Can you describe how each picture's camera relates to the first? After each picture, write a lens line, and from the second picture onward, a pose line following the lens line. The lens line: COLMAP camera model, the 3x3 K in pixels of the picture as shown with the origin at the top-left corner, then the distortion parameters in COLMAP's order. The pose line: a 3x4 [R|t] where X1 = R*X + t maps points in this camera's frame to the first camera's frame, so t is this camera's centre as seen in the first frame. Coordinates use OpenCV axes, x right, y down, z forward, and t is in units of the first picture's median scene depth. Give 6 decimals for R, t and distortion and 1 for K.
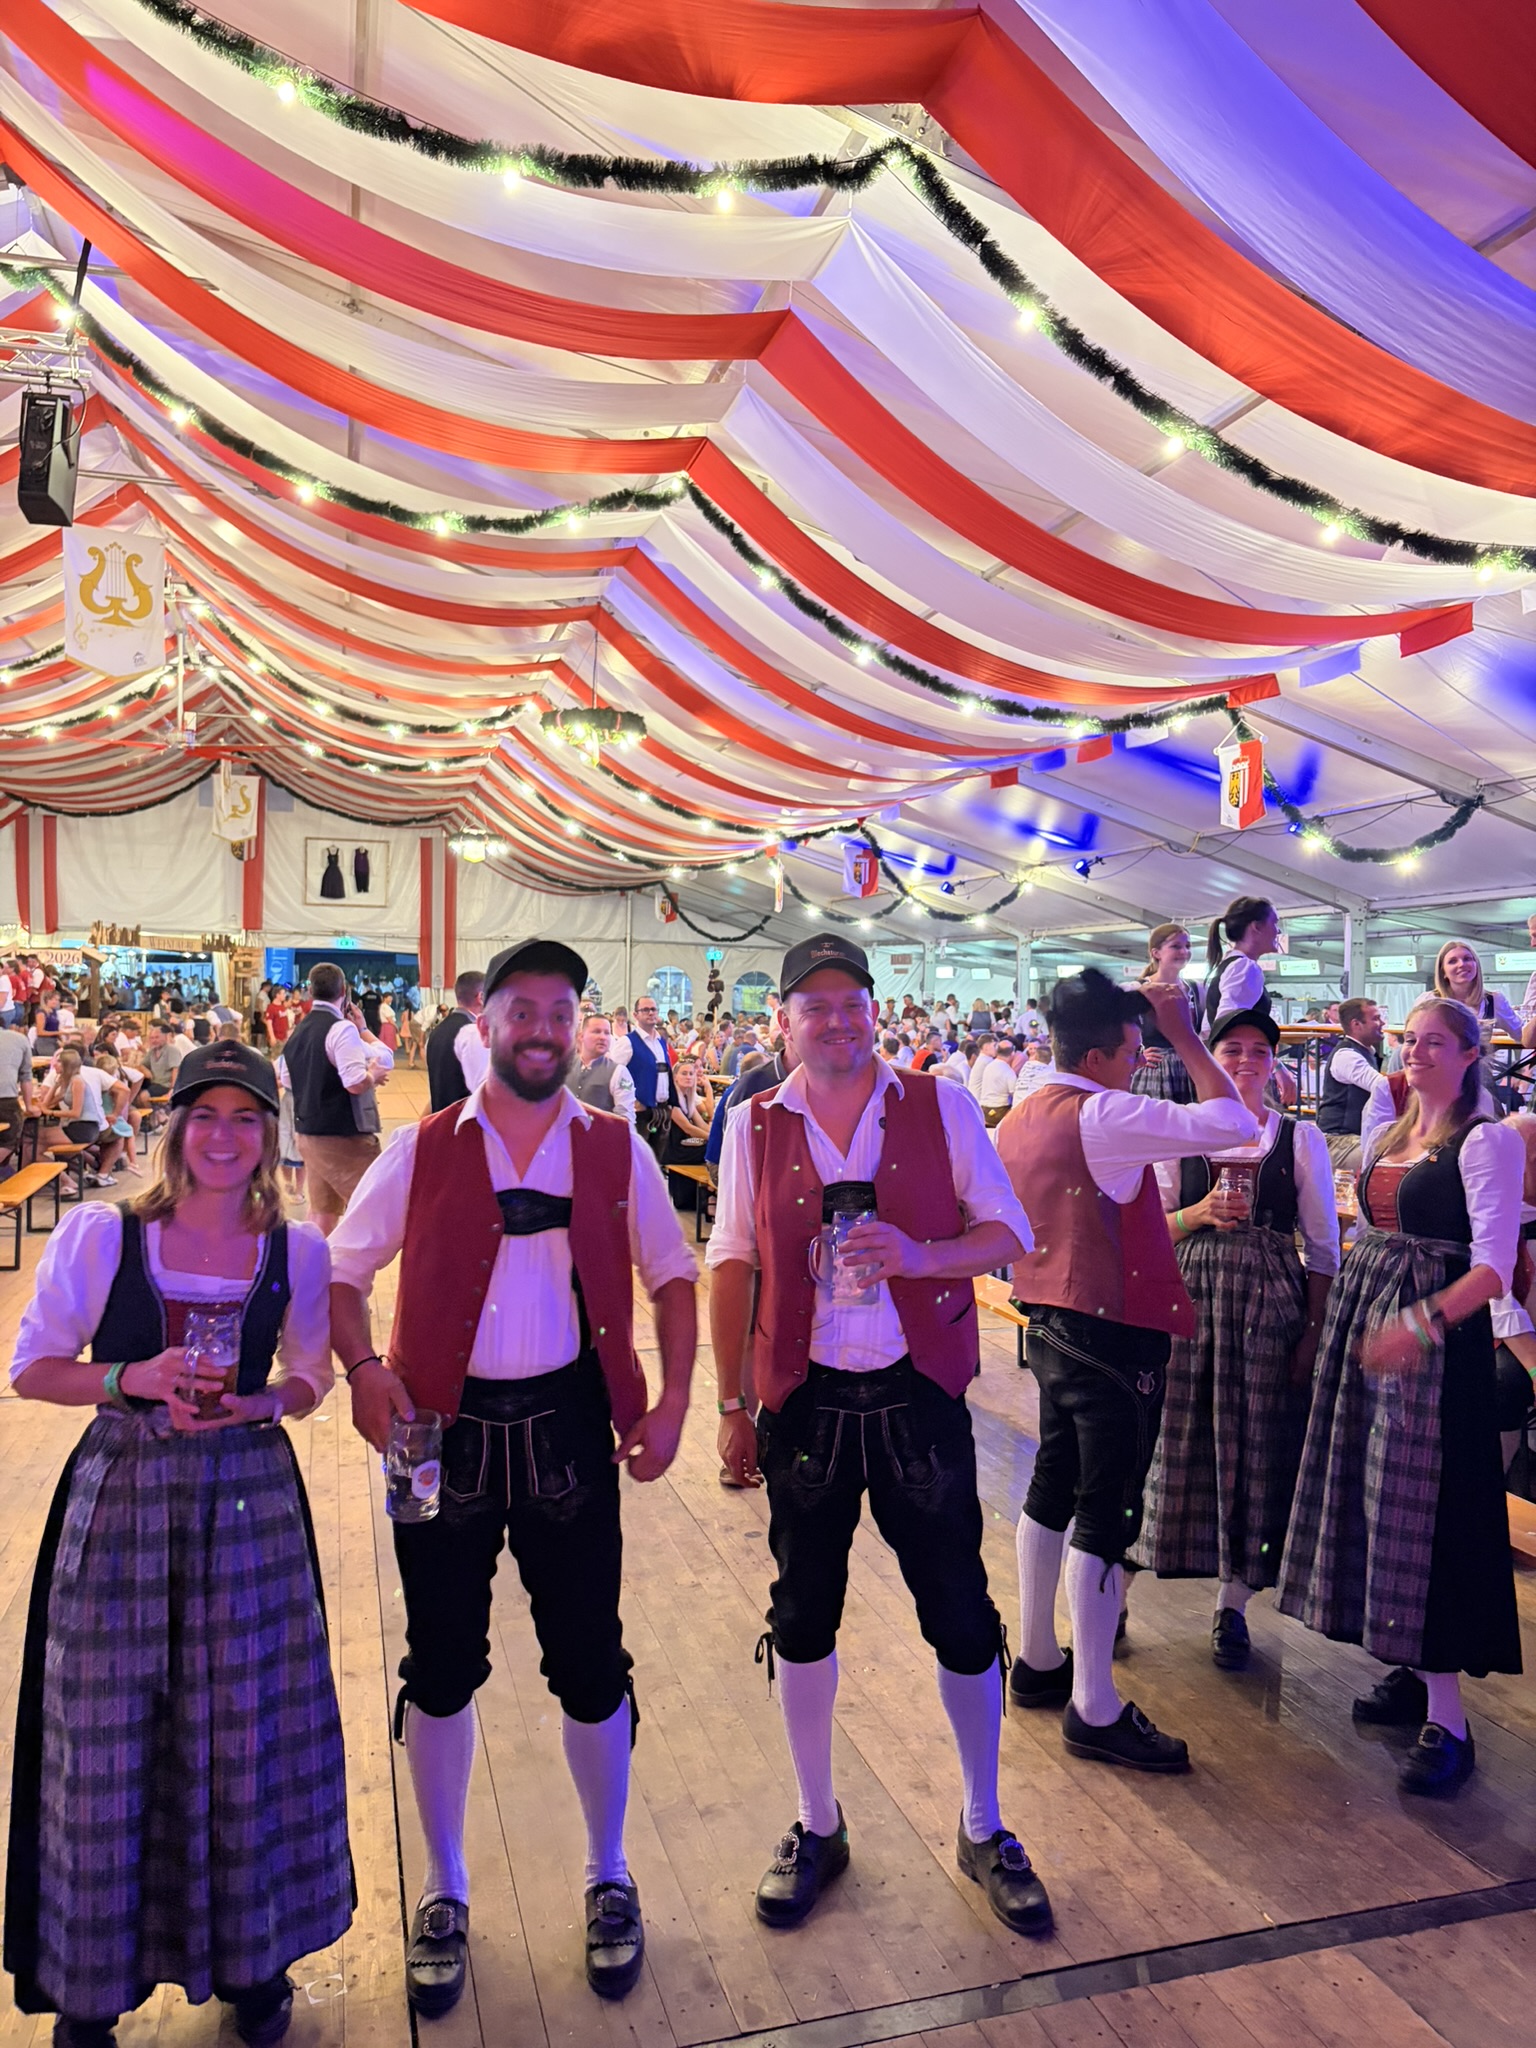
lens RADIAL K [[1573.4, 0, 764.1], [0, 1573.4, 1019.3], [0, 0, 1]] dist [0.019073, -0.011106]
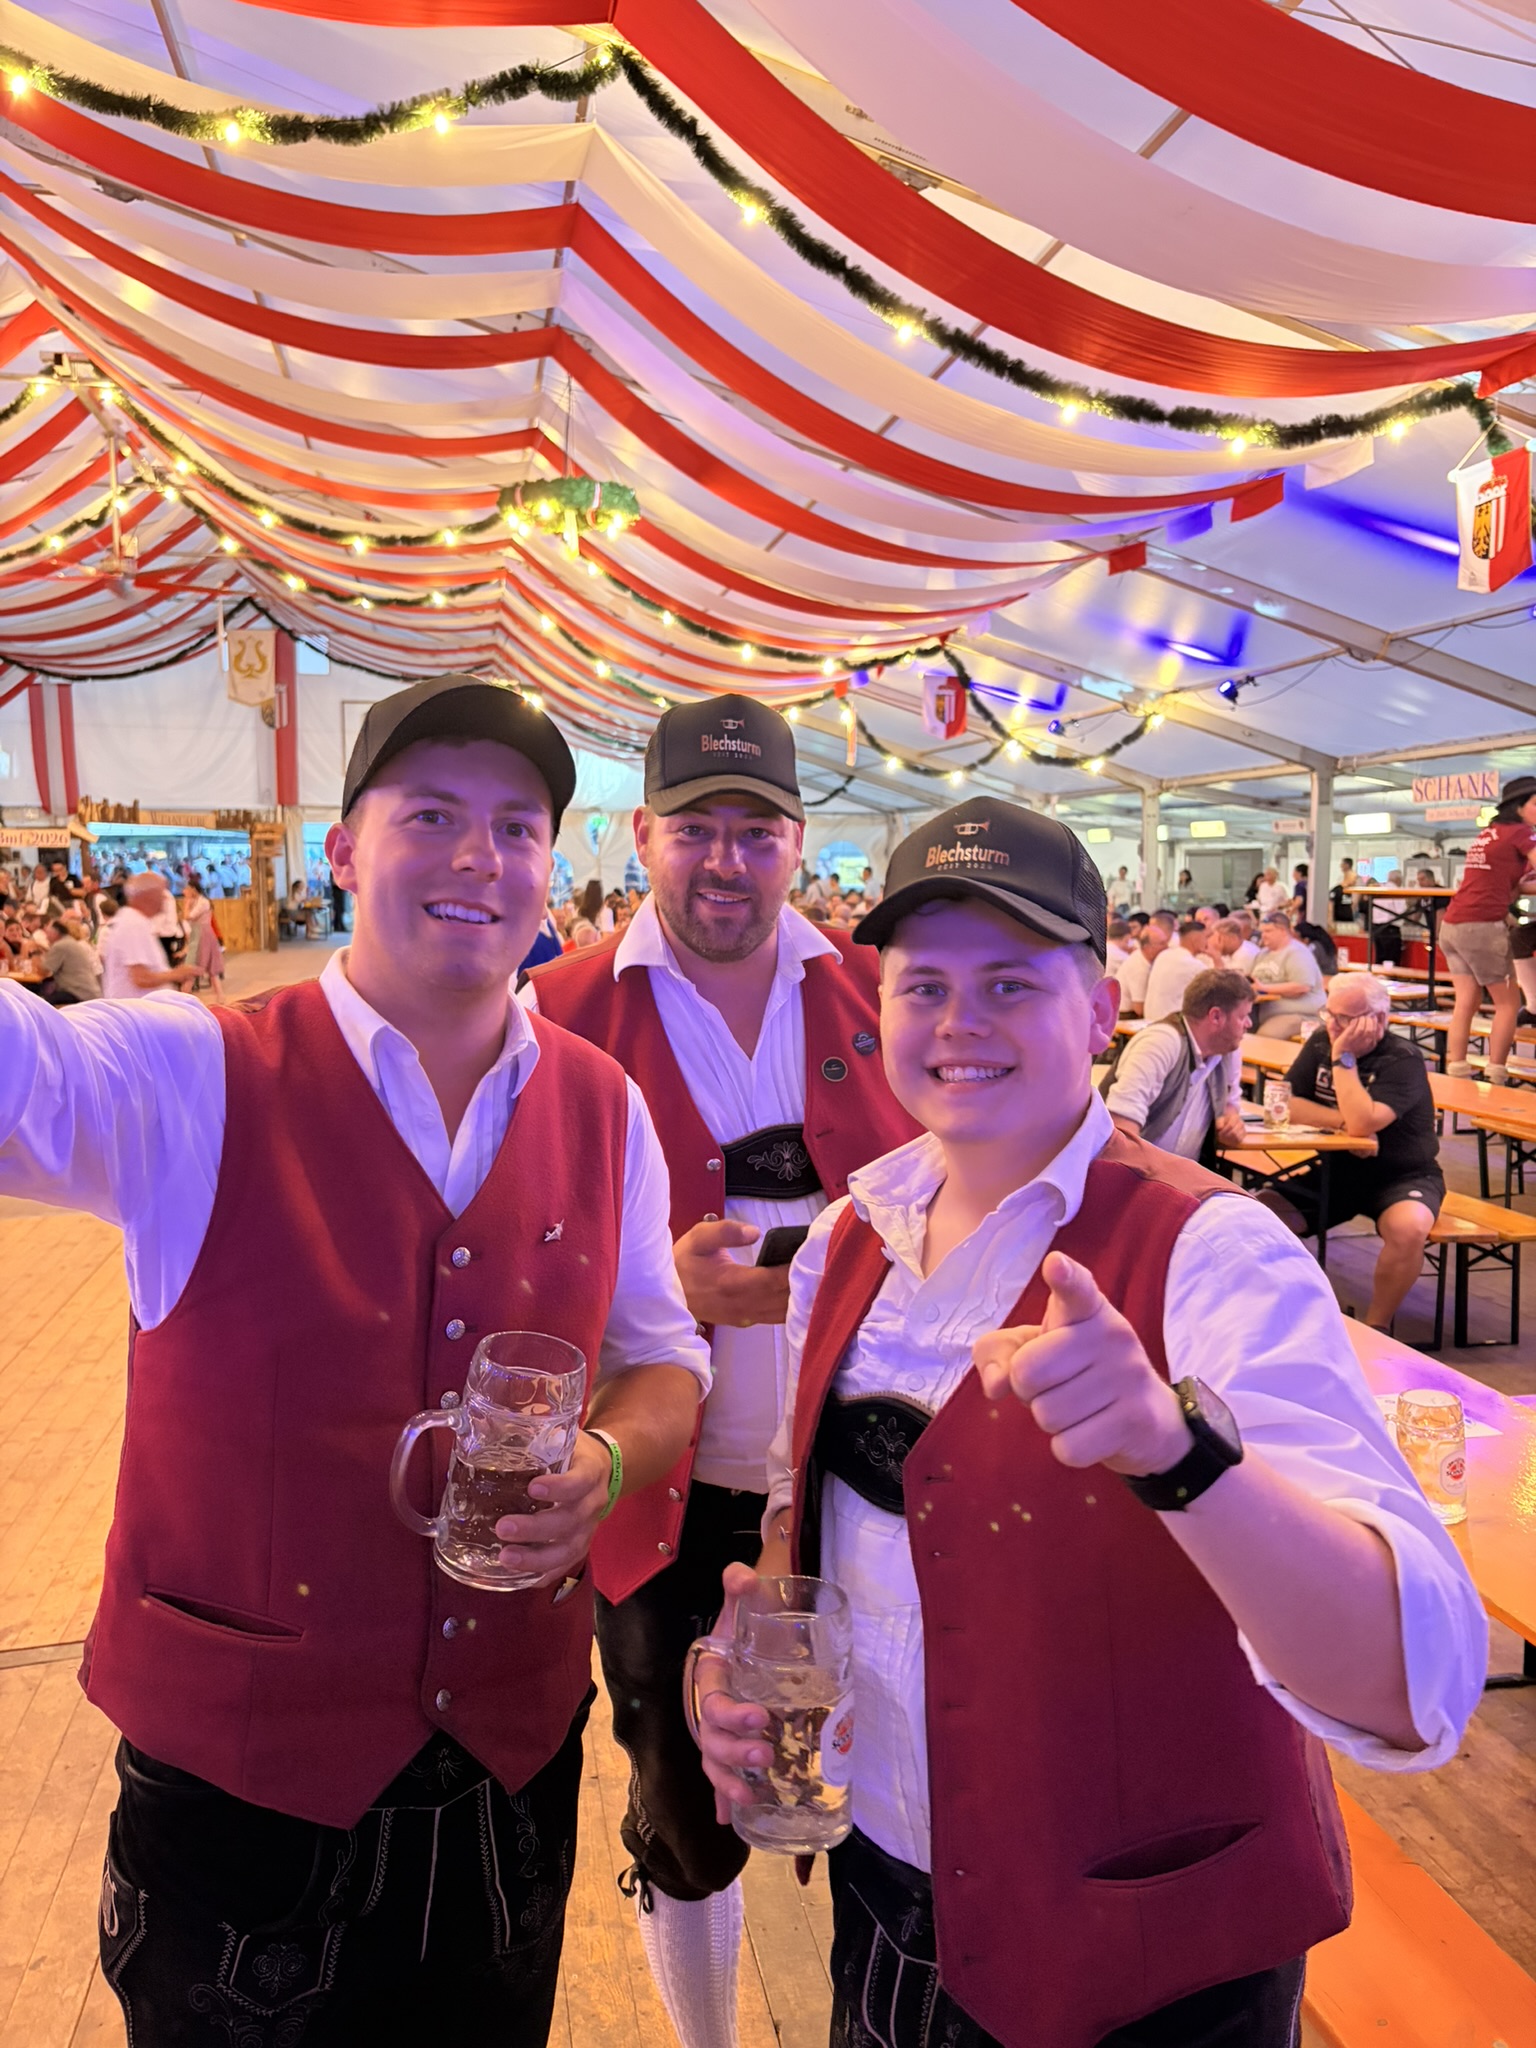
lens RADIAL K [[1573.4, 0, 745.0], [0, 1573.4, 1028.3], [0, 0, 1]] dist [0.019073, -0.011106]
pose [[0.996084, -0.011924, -0.087606, 0.028602], [0.019332, 0.996260, 0.084212, -0.000198], [0.086275, -0.085576, 0.992589, 0.182042]]
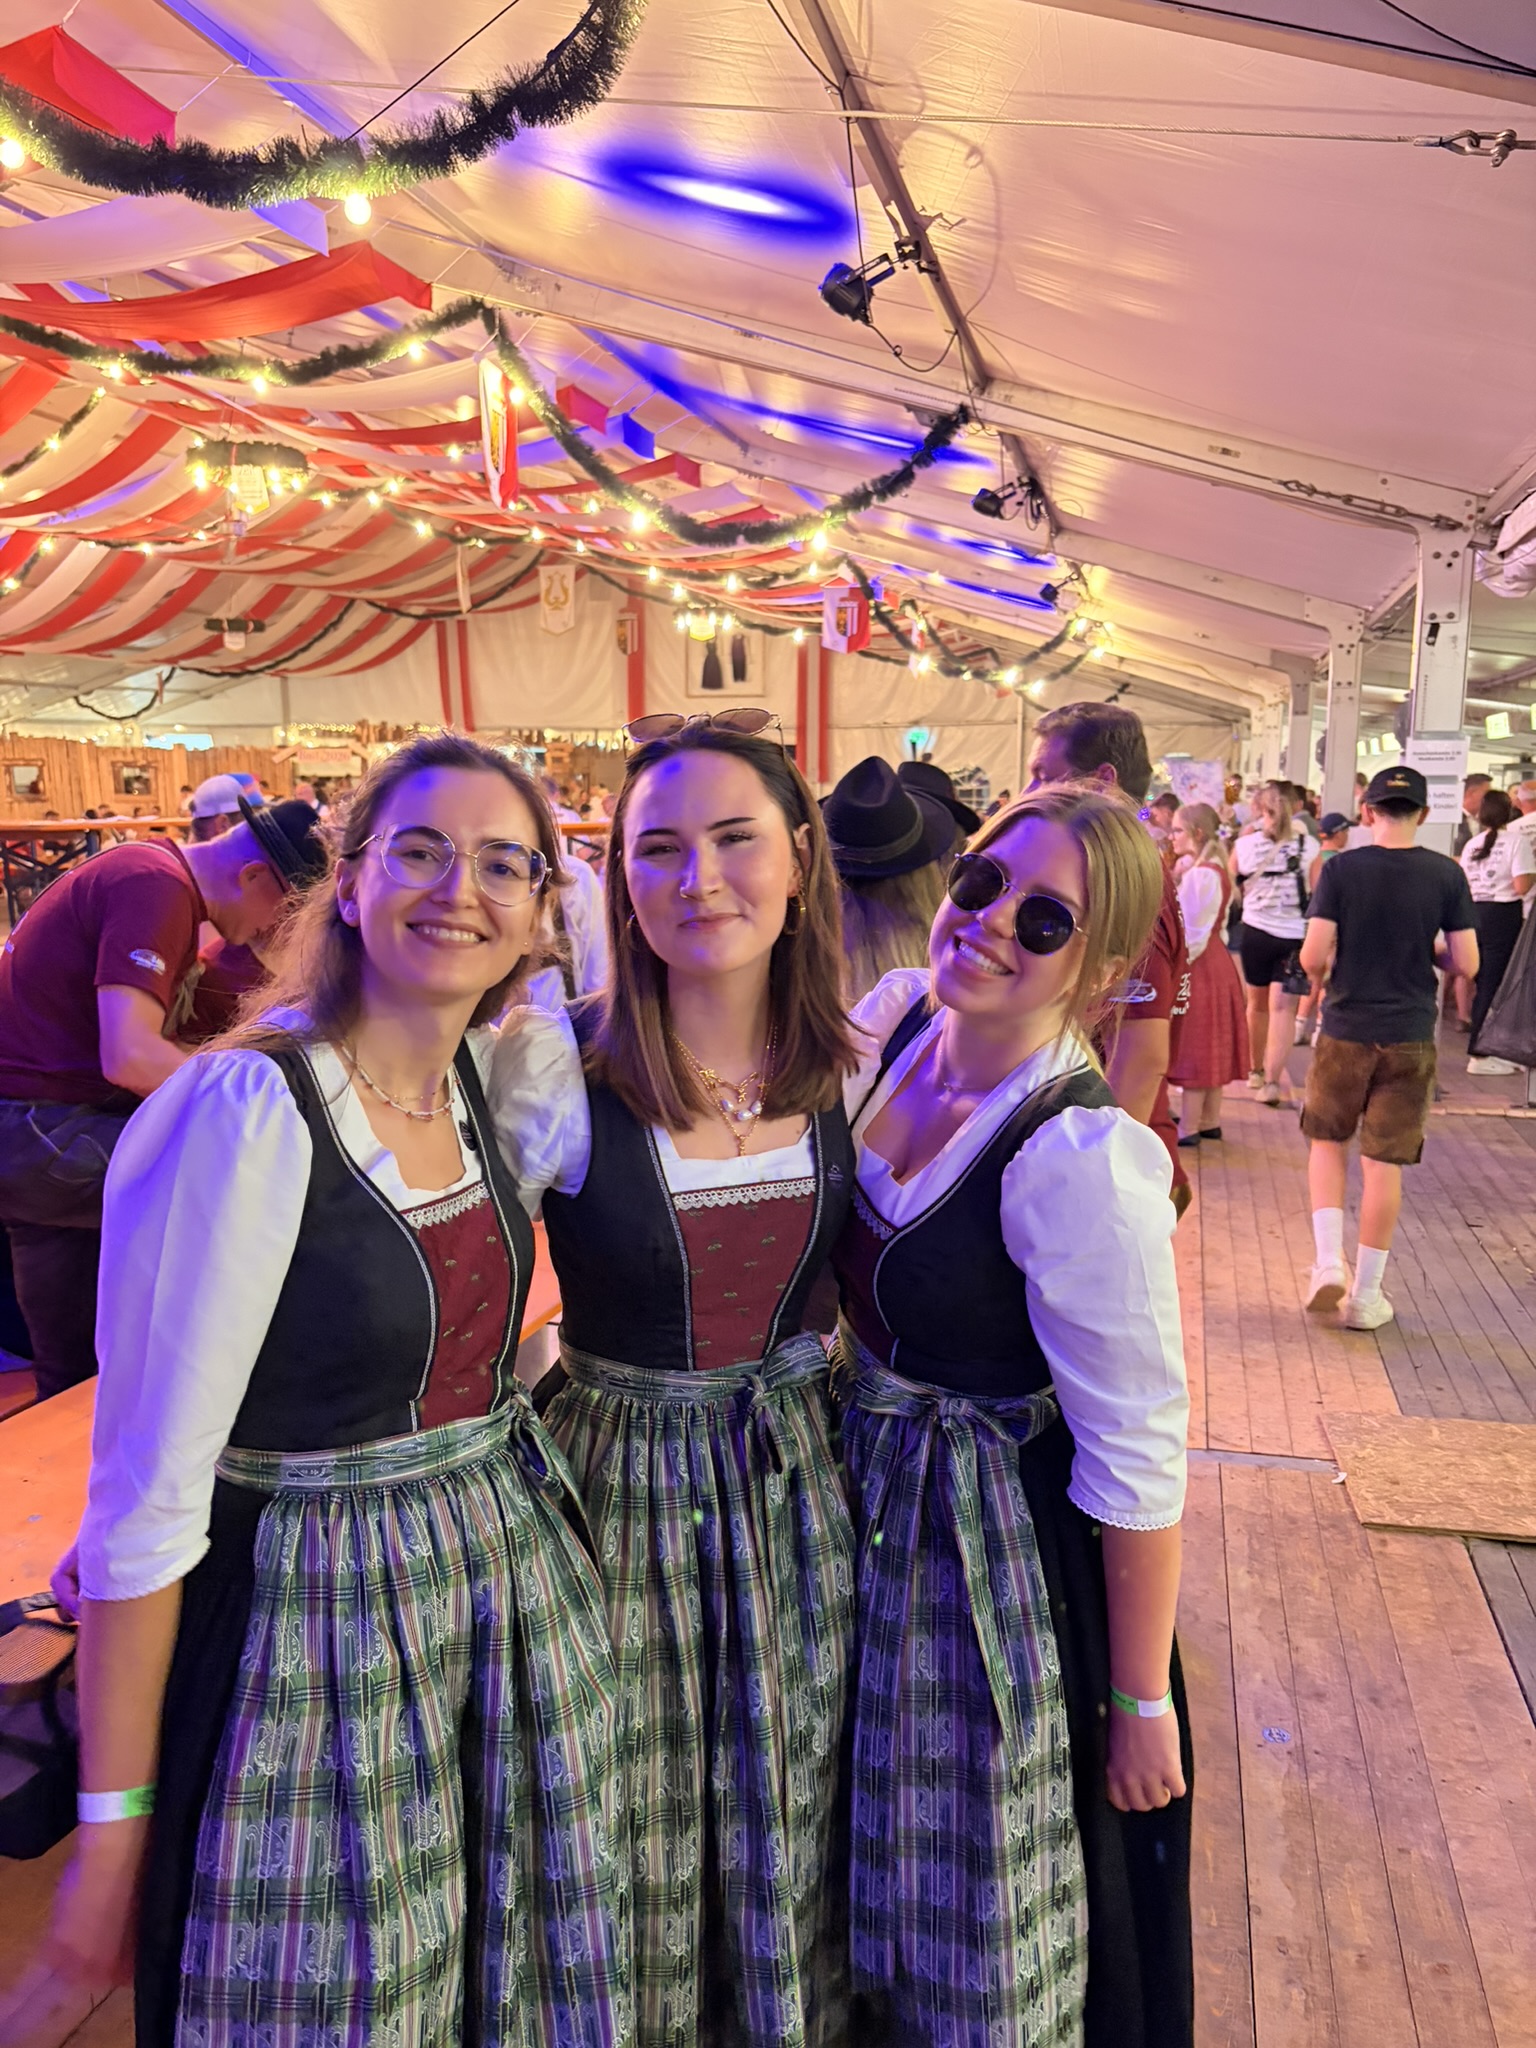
lens RADIAL K [[1573.4, 0, 760.9], [0, 1573.4, 1021.4], [0, 0, 1]] dist [0.019073, -0.011106]
pose [[0.858421, 0.060852, -0.509324, 0.446529], [0.005844, 0.991714, 0.128336, 0.004324], [0.512913, -0.113142, 0.850952, 0.287169]]
